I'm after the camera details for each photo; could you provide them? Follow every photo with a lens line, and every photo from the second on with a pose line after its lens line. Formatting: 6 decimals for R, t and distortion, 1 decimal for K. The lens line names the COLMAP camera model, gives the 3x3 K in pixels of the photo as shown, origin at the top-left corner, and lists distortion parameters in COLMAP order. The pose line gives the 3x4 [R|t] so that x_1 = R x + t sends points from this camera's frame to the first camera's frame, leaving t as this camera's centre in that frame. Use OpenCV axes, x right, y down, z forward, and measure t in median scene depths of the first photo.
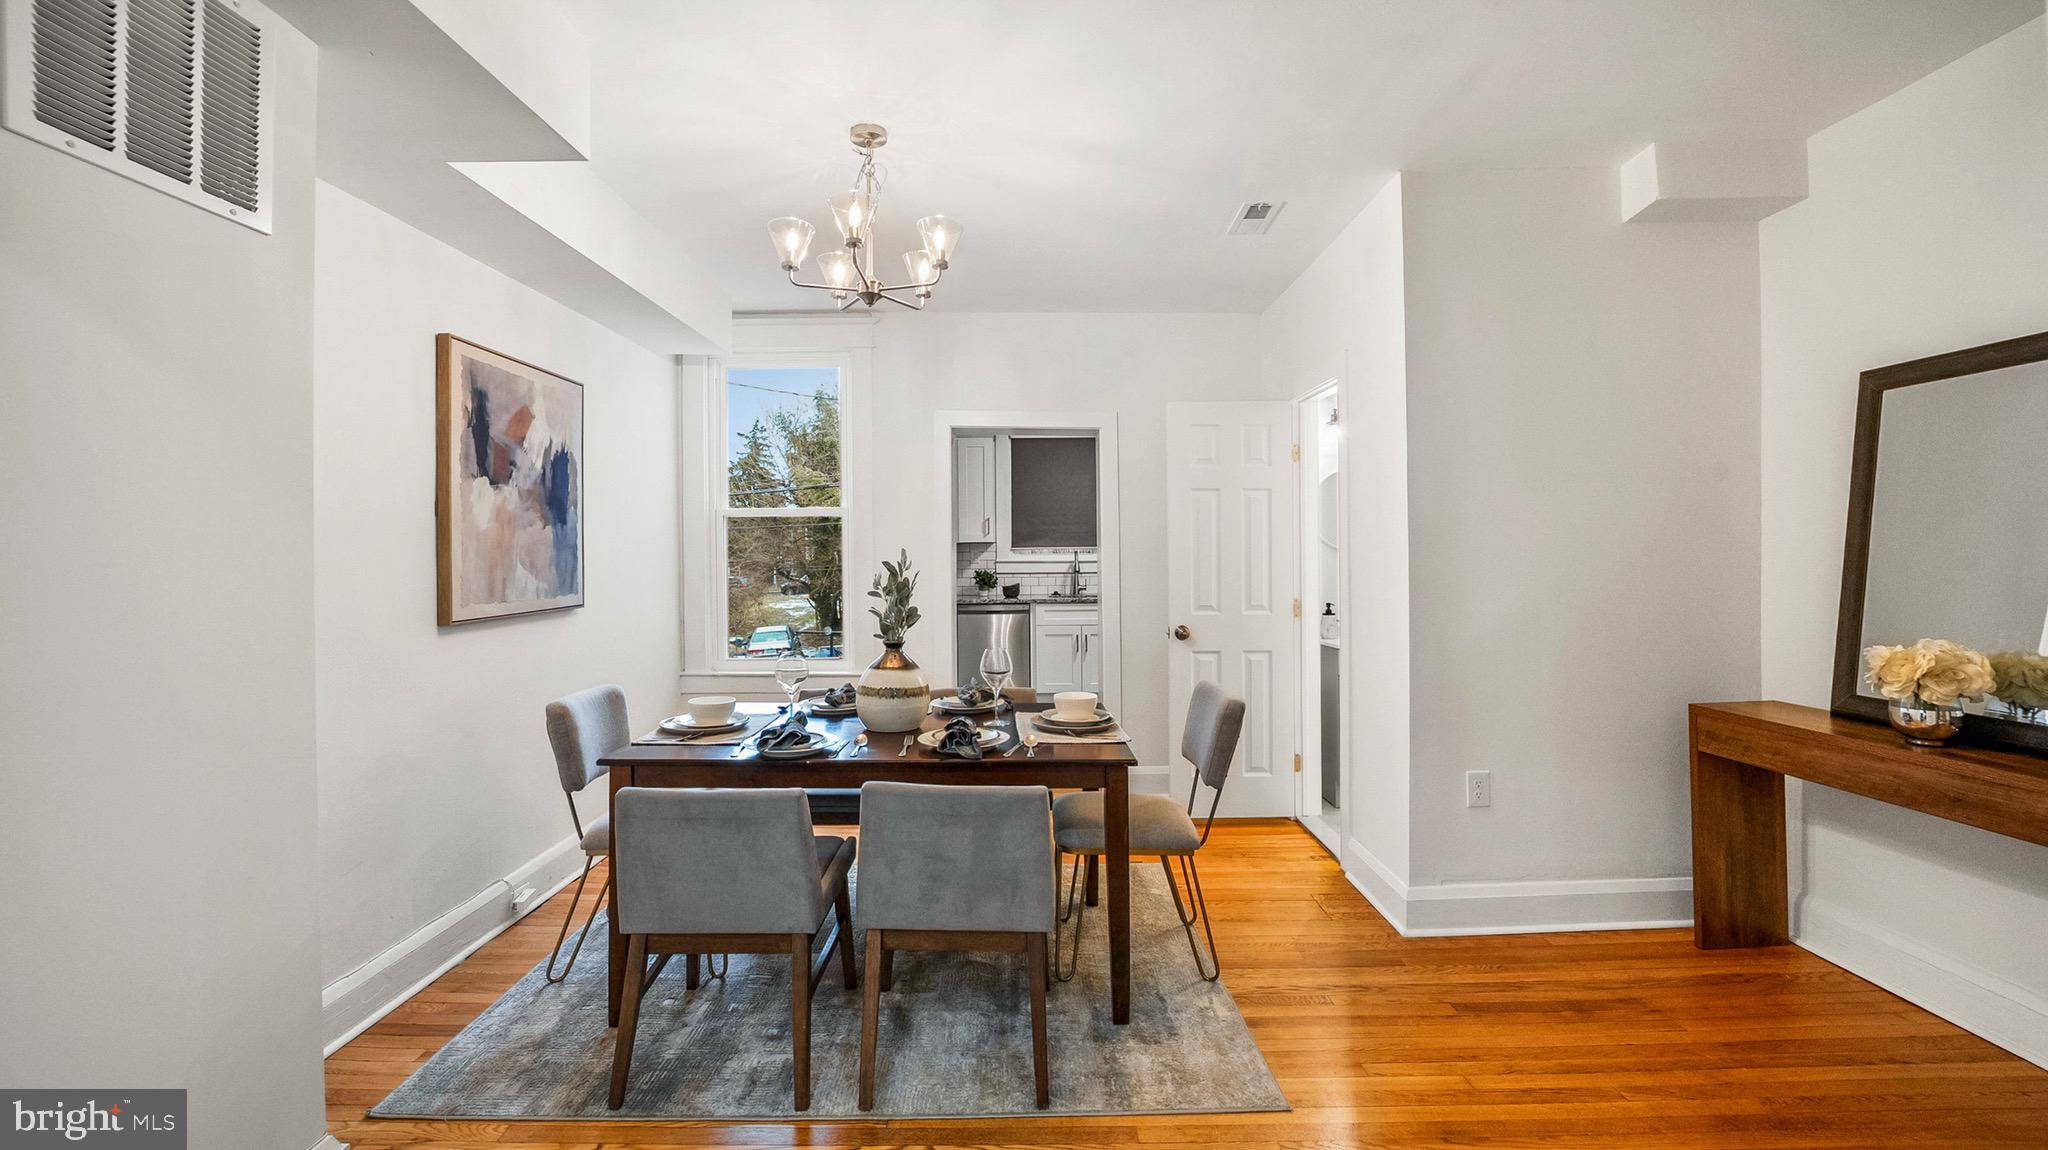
lens RADIAL K [[842.4, 0, 1021.7], [0, 842.4, 568.0], [0, 0, 1]] dist [-0.013332, -0.000117]
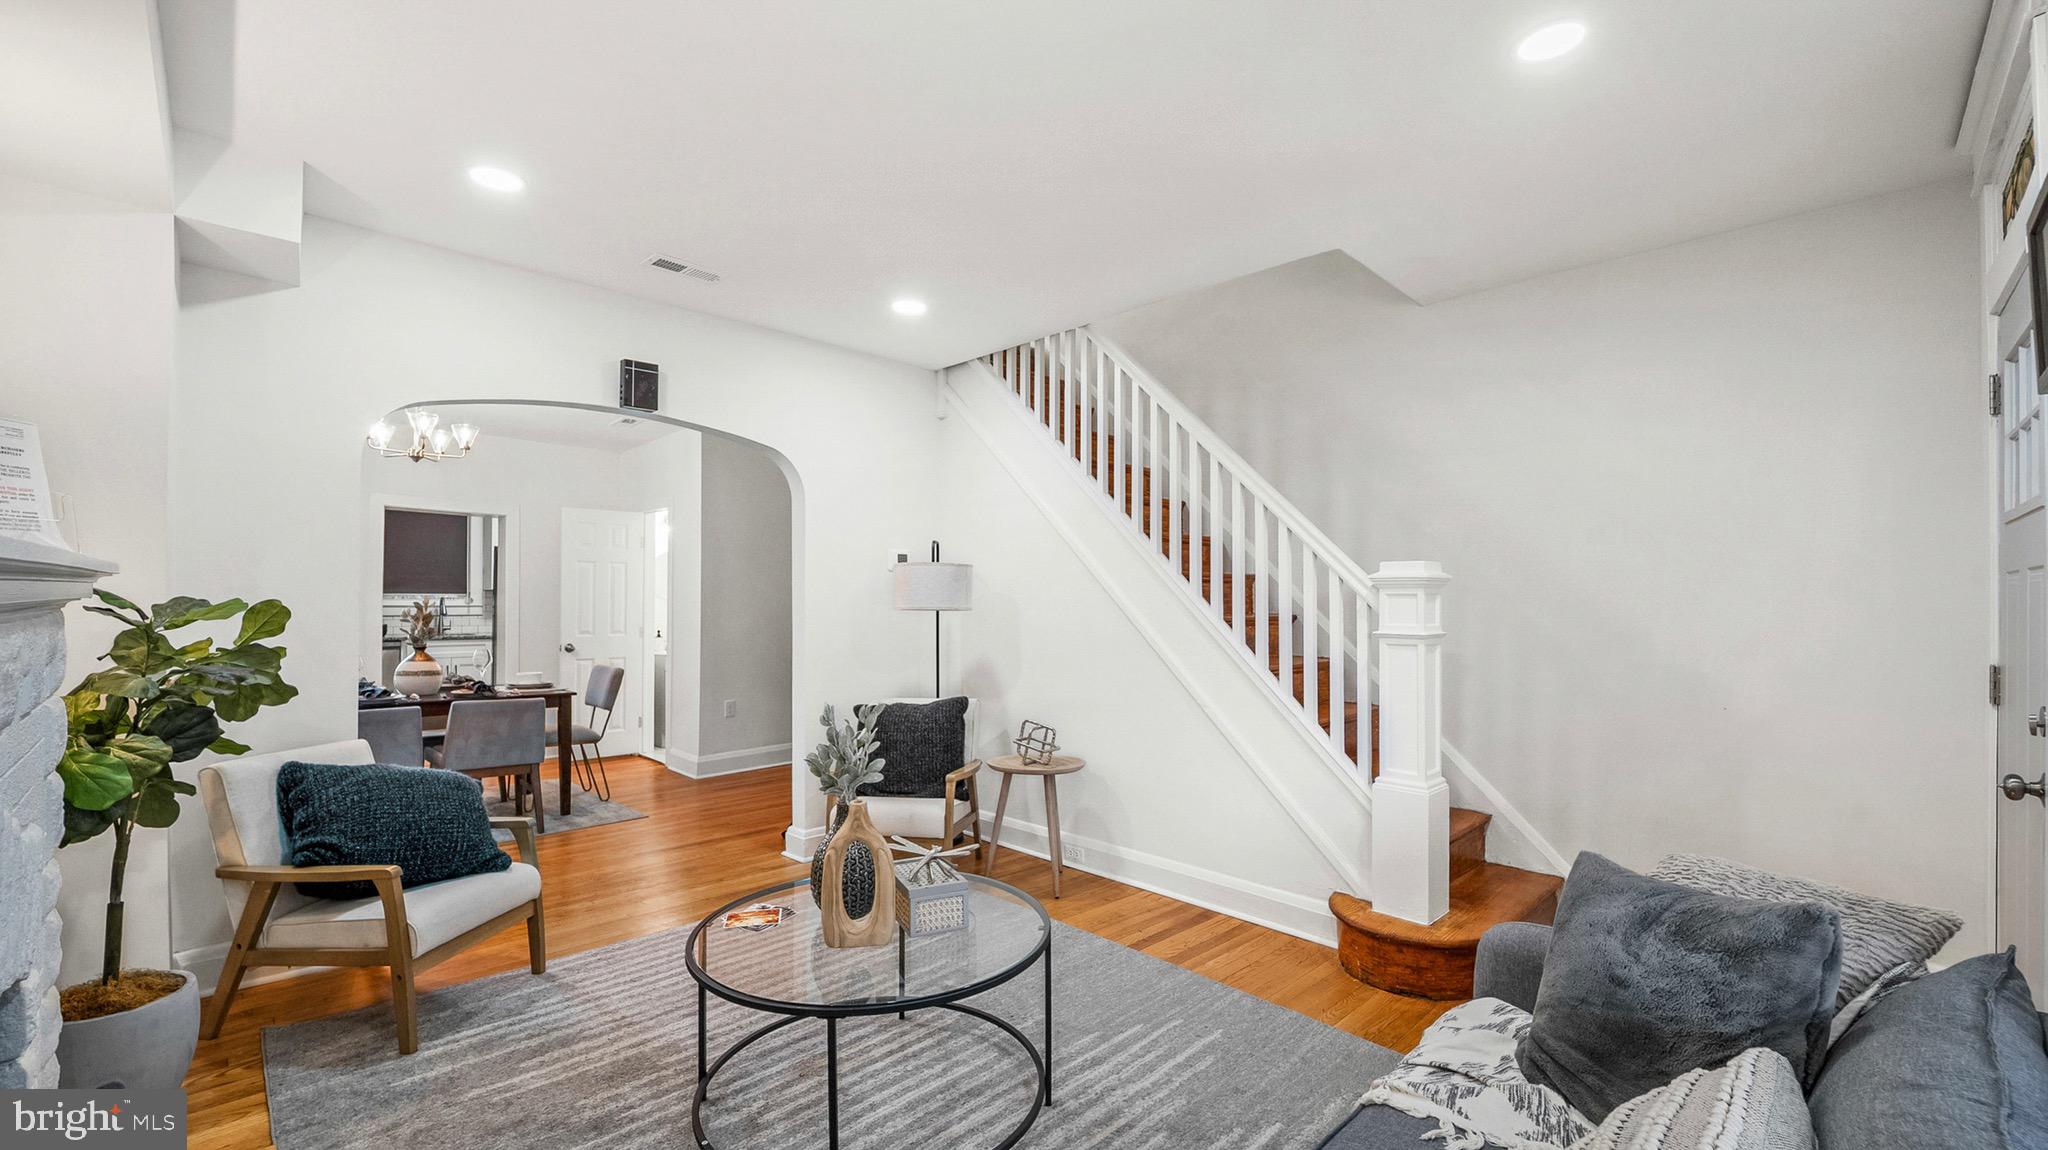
lens RADIAL K [[842.4, 0, 1021.7], [0, 842.4, 568.0], [0, 0, 1]] dist [-0.013332, -0.000117]
pose [[0.719156, 0.039540, 0.693723, -0.469850], [0.001102, 0.998313, -0.058043, 0.024730], [-0.694848, 0.042507, 0.717900, -1.177624]]
